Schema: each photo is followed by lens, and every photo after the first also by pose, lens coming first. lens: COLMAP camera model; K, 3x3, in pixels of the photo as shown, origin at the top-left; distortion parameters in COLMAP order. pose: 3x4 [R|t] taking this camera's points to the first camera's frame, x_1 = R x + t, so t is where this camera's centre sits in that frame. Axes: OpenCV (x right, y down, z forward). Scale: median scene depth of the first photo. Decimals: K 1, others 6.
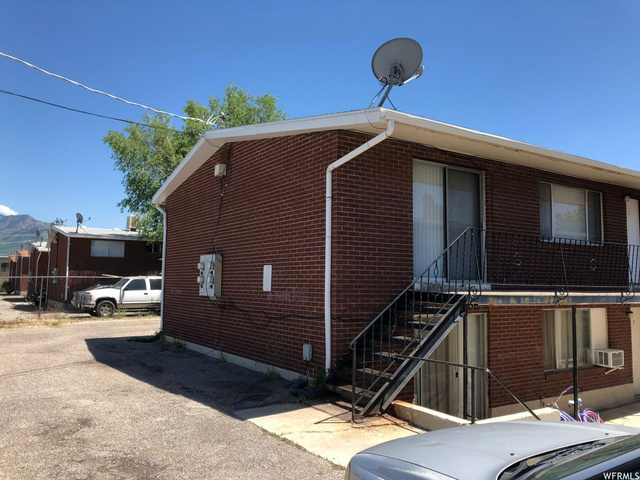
lens RADIAL K [[516.9, 0, 317.2], [0, 516.9, 236.1], [0, 0, 1]] dist [0.047599, -0.064221]
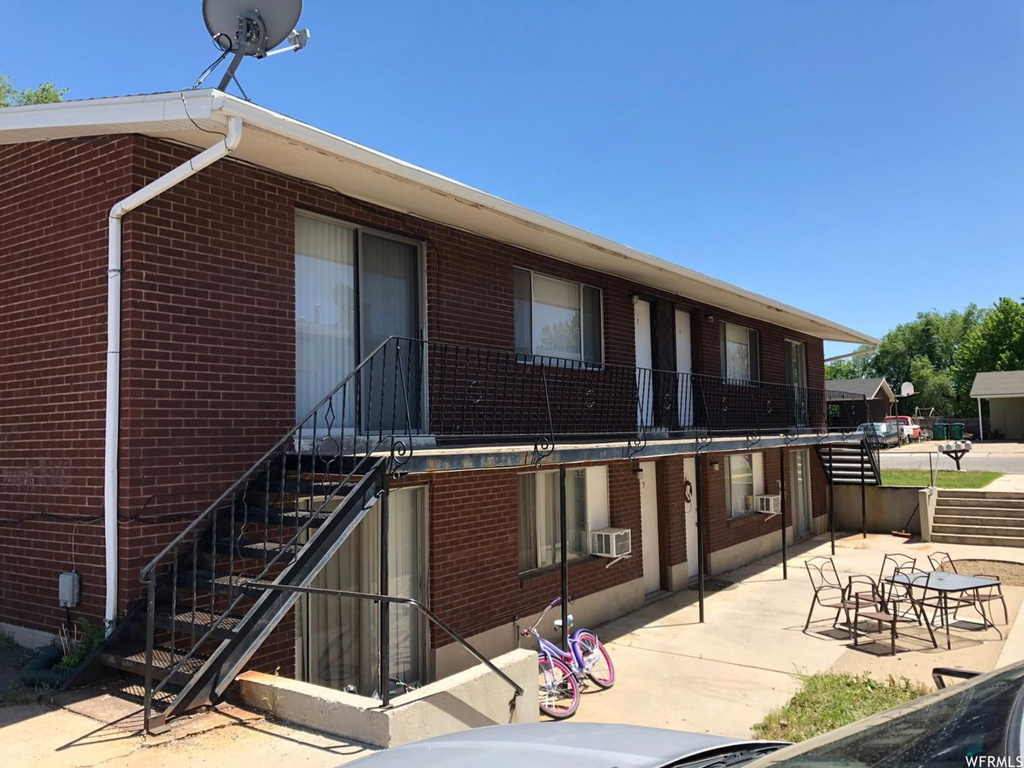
lens RADIAL K [[827.1, 0, 513.9], [0, 827.1, 381.4], [0, 0, 1]] dist [0.047599, -0.064221]
pose [[0.923693, -0.008536, 0.383039, 0.065564], [-0.000871, 0.999702, 0.024378, 0.009472], [-0.383134, -0.022851, 0.923410, 0.119085]]
